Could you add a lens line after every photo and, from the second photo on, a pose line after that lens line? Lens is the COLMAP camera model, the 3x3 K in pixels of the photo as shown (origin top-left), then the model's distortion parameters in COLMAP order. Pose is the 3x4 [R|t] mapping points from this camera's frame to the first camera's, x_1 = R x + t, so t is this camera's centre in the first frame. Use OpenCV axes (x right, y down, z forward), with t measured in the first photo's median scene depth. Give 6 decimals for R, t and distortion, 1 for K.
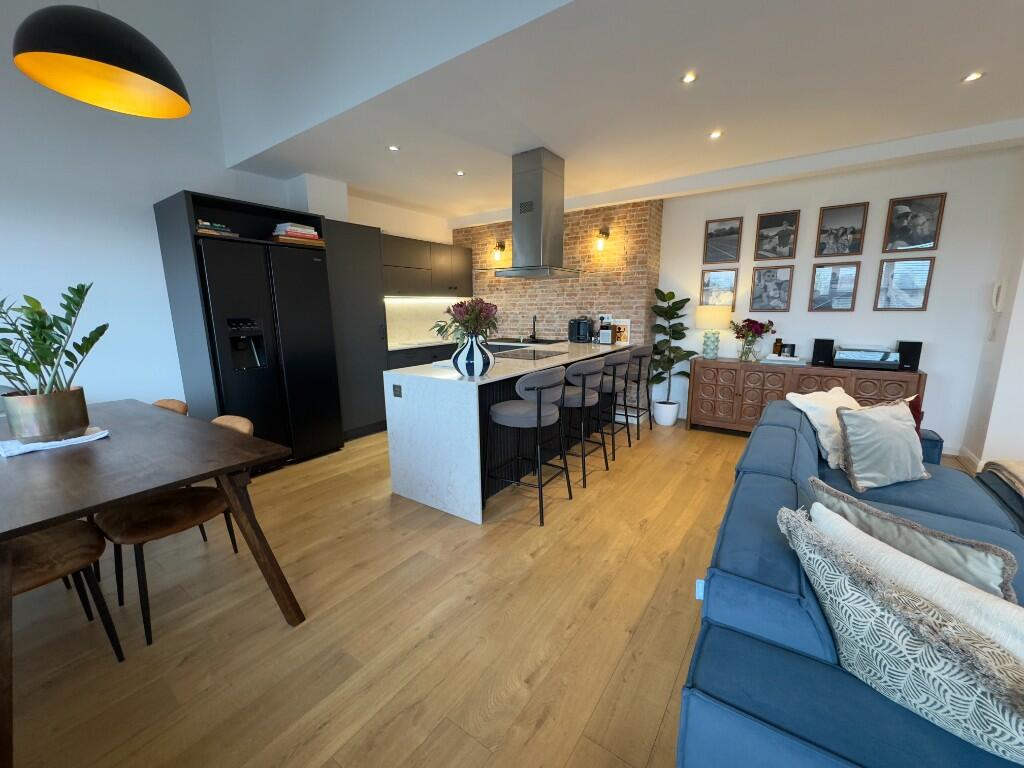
lens RADIAL K [[407.7, 0, 510.8], [0, 407.7, 383.6], [0, 0, 1]] dist [-0.003745, 0.000526]
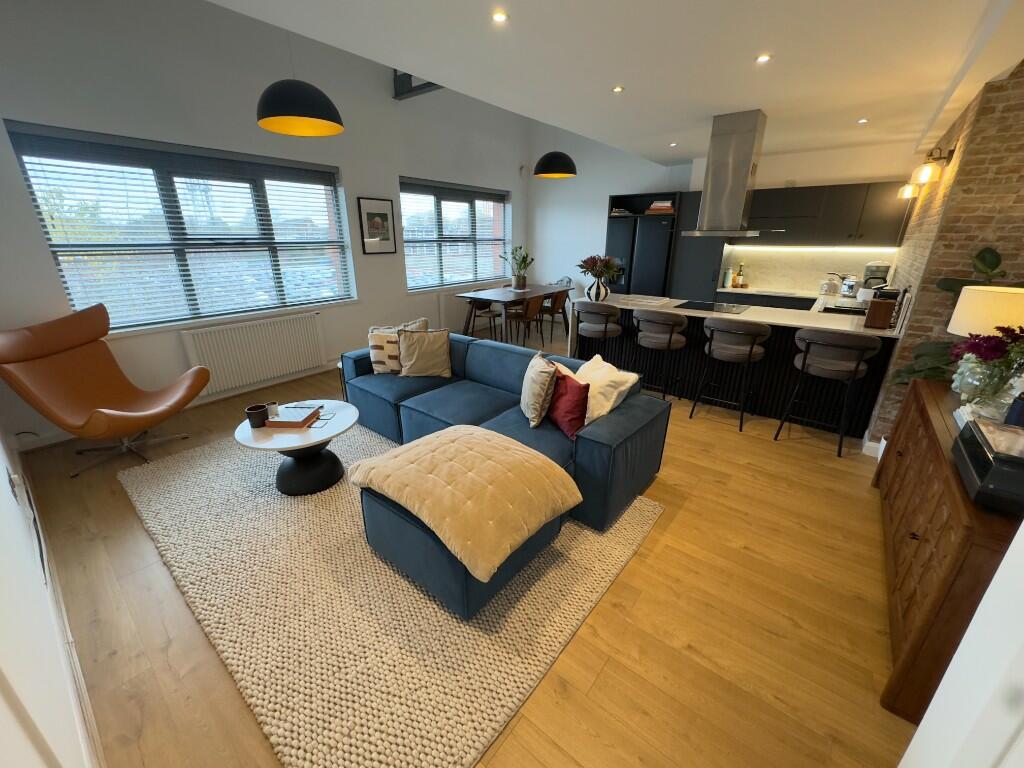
lens RADIAL K [[407.7, 0, 510.8], [0, 407.7, 383.6], [0, 0, 1]] dist [-0.003745, 0.000526]
pose [[-0.068383, 0.349496, -0.934439, 1.094505], [-0.185980, 0.915747, 0.356115, -0.160912], [0.980171, 0.198140, 0.002378, 0.466783]]
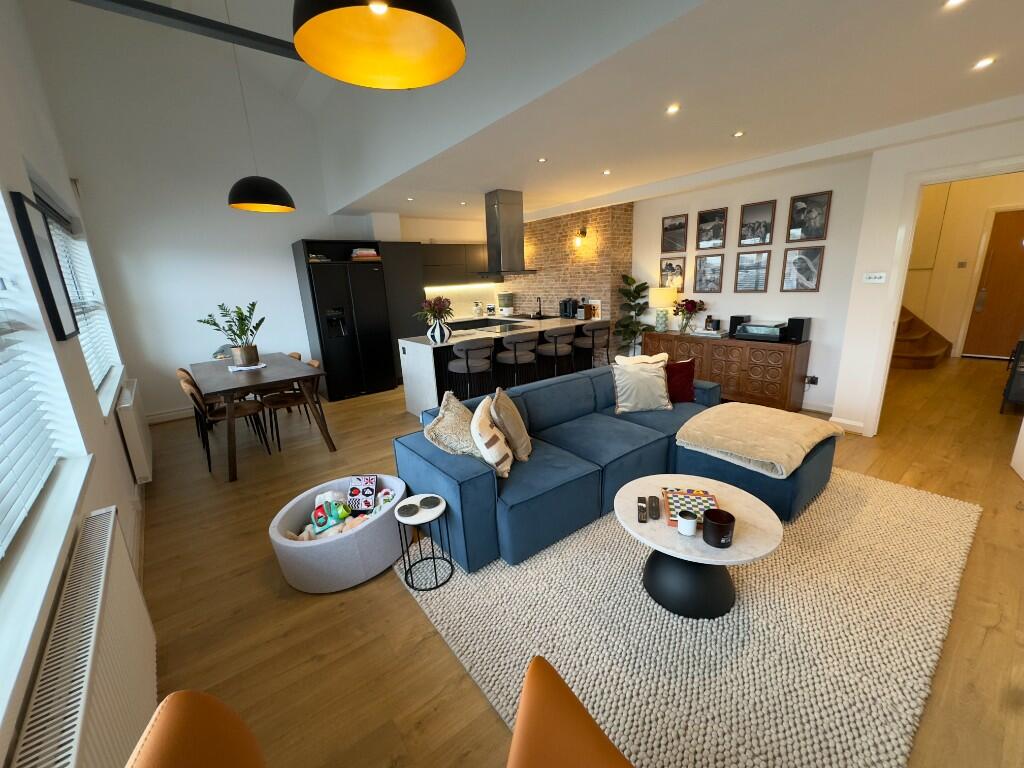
lens RADIAL K [[407.7, 0, 510.8], [0, 407.7, 383.6], [0, 0, 1]] dist [-0.003745, 0.000526]
pose [[0.955468, 0.040652, -0.292282, 0.457072], [-0.018160, 0.996688, 0.079261, 0.008187], [0.294536, -0.070423, 0.953042, -0.359314]]
